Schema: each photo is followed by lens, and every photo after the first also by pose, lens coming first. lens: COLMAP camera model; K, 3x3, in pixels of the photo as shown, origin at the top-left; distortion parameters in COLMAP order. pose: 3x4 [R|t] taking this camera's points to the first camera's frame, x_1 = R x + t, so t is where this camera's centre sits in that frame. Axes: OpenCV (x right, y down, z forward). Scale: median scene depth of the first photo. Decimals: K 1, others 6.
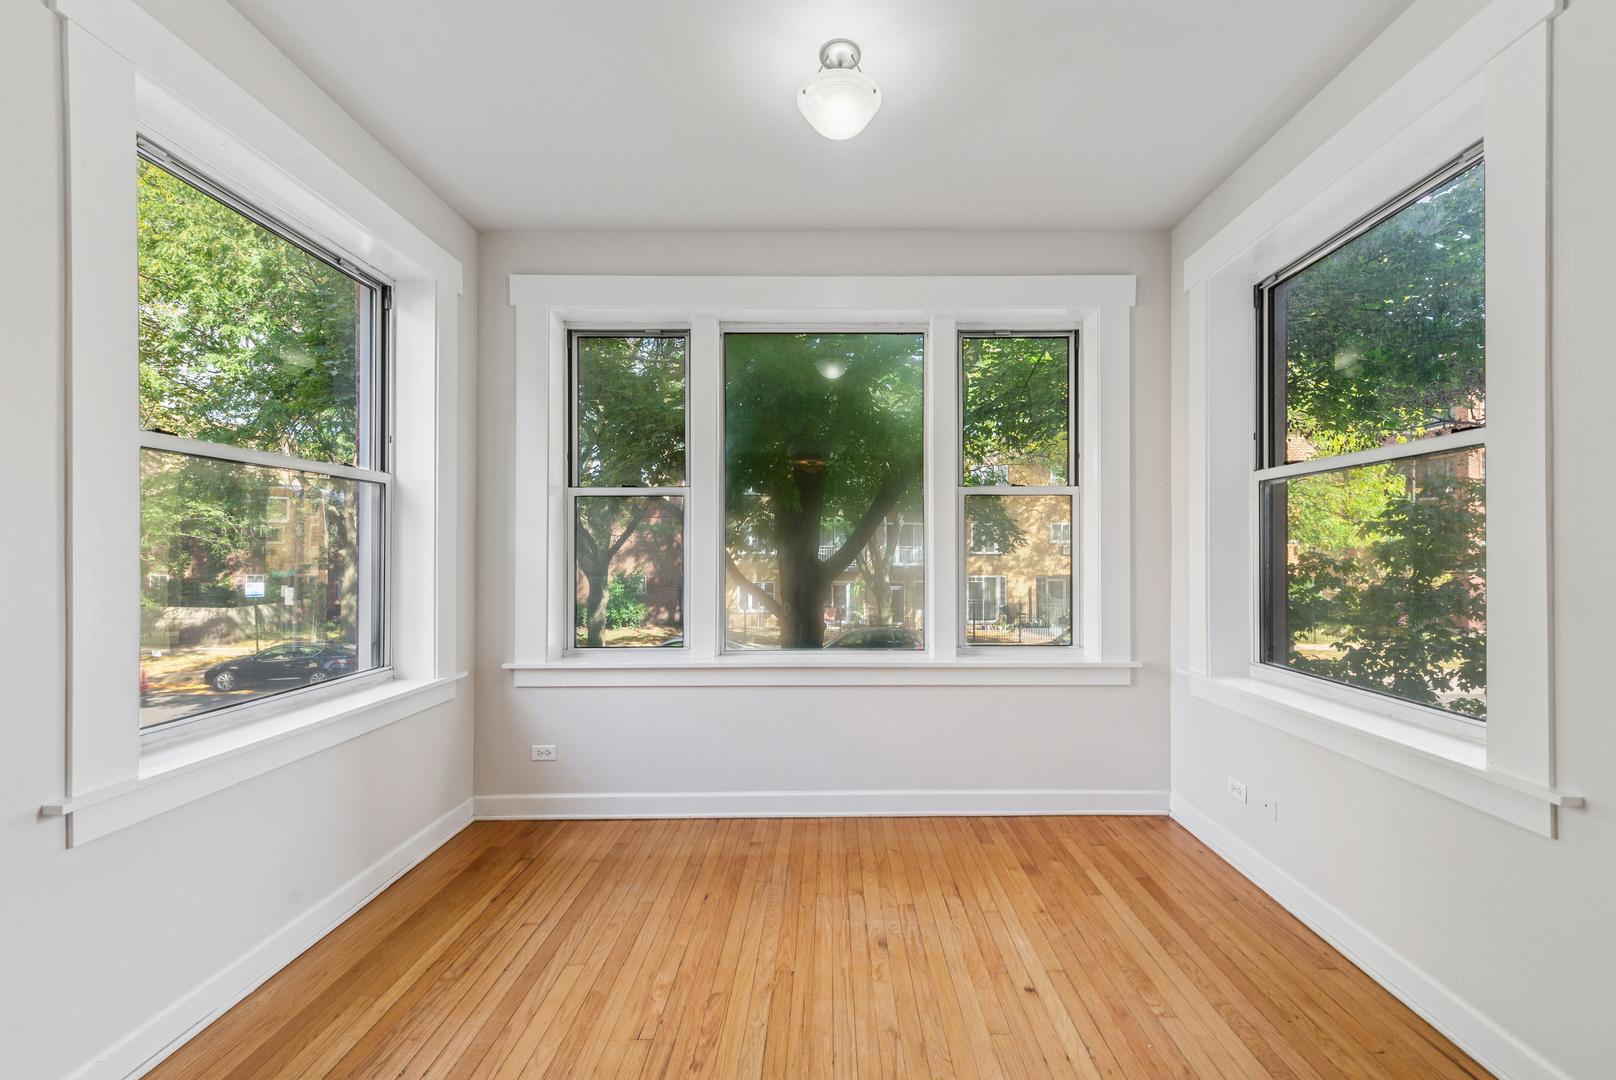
lens RADIAL K [[649.6, 0, 795.2], [0, 649.6, 552.0], [0, 0, 1]] dist [0.012710, -0.005855]
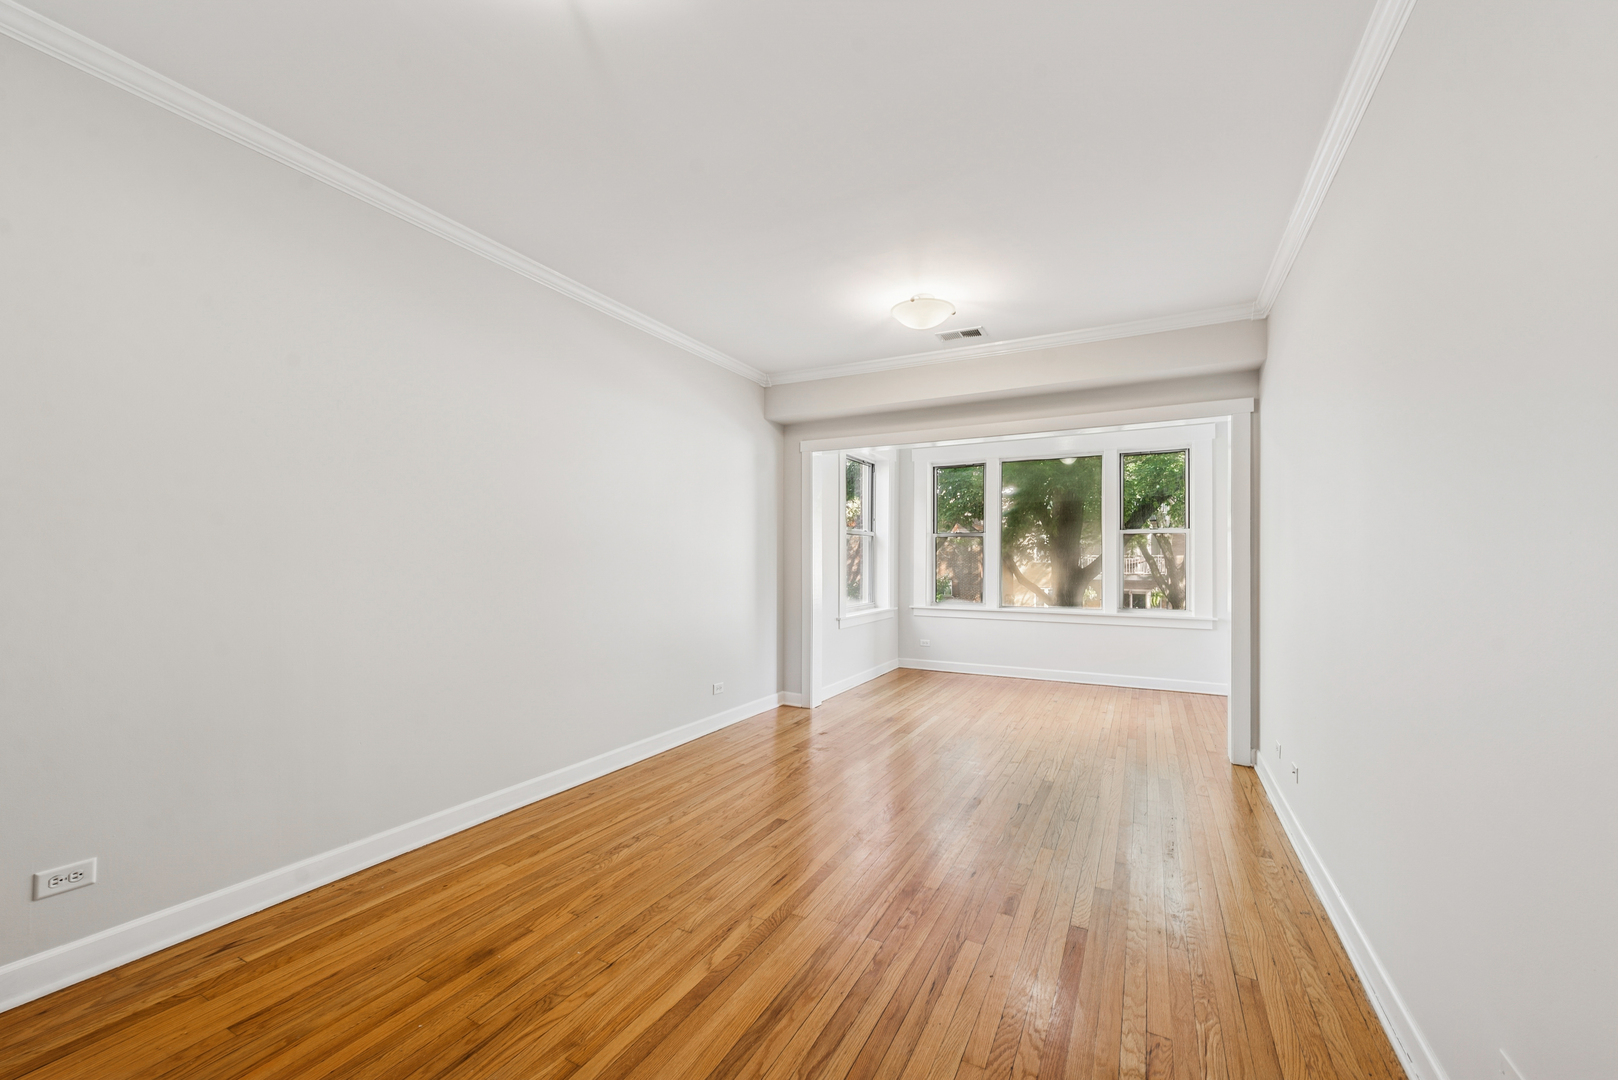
lens RADIAL K [[650.4, 0, 796.2], [0, 650.4, 552.0], [0, 0, 1]] dist [0.012710, -0.005855]
pose [[0.901479, -0.000349, -0.432823, 0.229228], [-0.005168, 0.999920, -0.011570, -0.002744], [0.432792, 0.012667, 0.901405, -1.369592]]
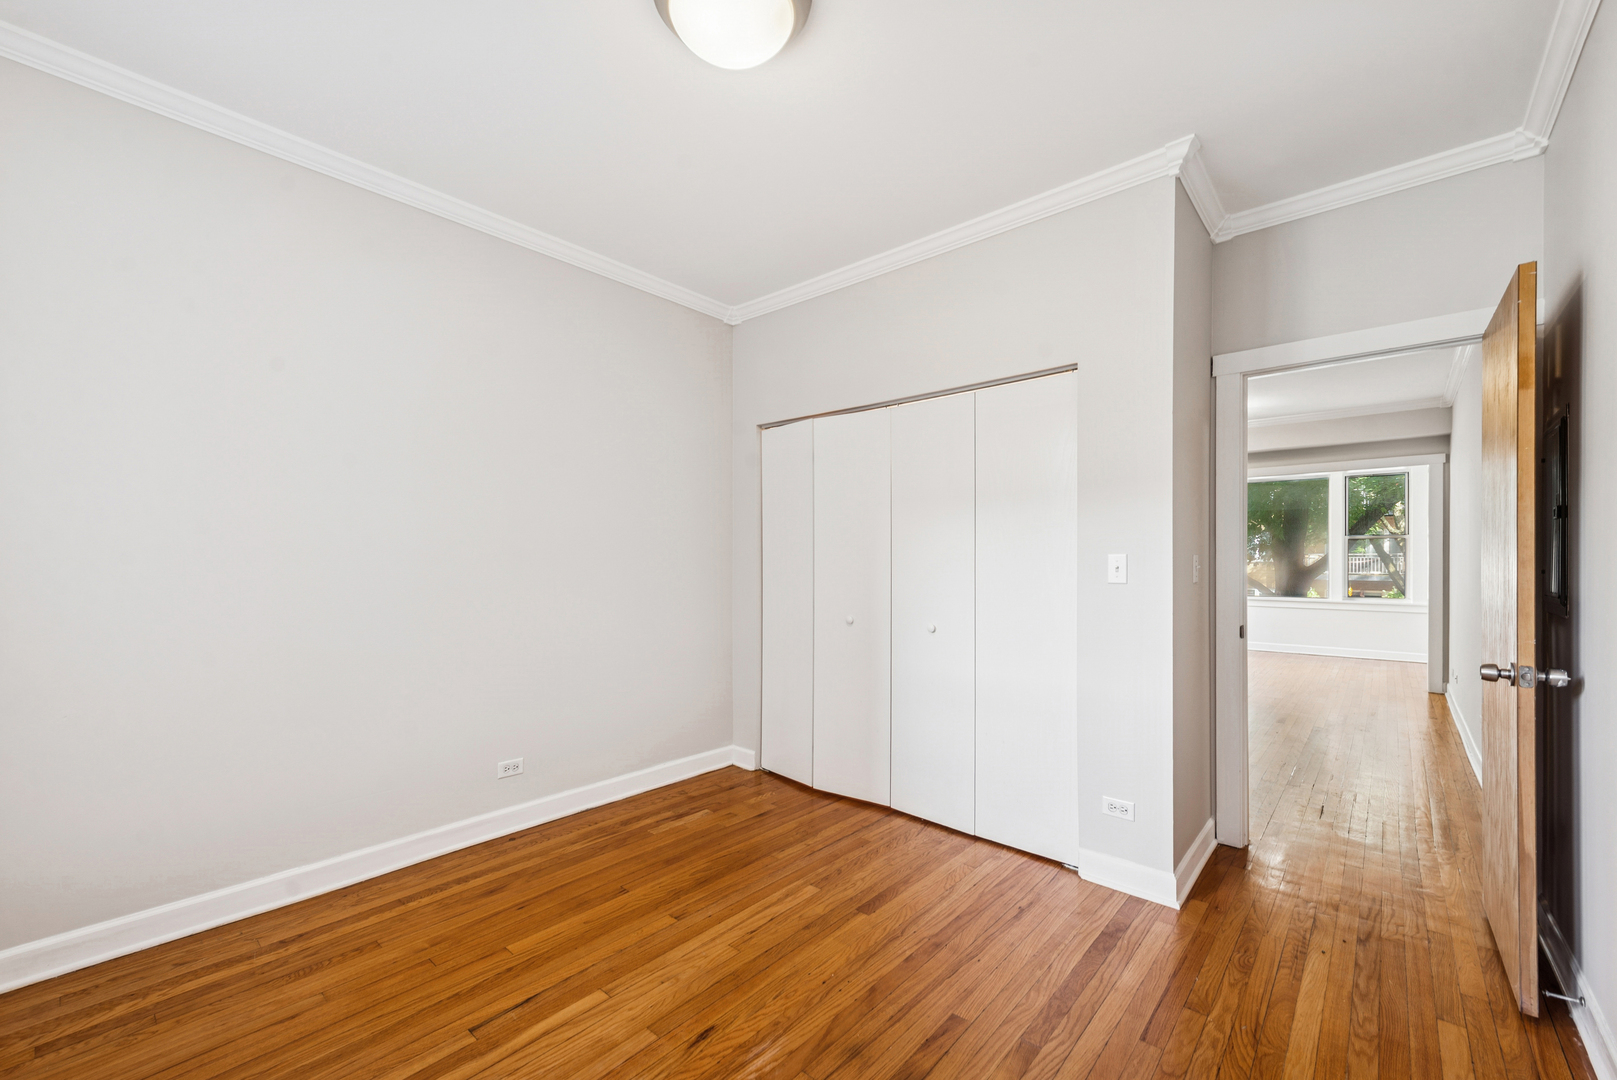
lens RADIAL K [[650.0, 0, 795.7], [0, 650.0, 552.0], [0, 0, 1]] dist [0.012710, -0.005855]
pose [[0.770406, 0.004664, -0.637536, 0.233138], [-0.009964, 0.999939, -0.004725, 0.000505], [0.637475, 0.009992, 0.770406, -2.581427]]
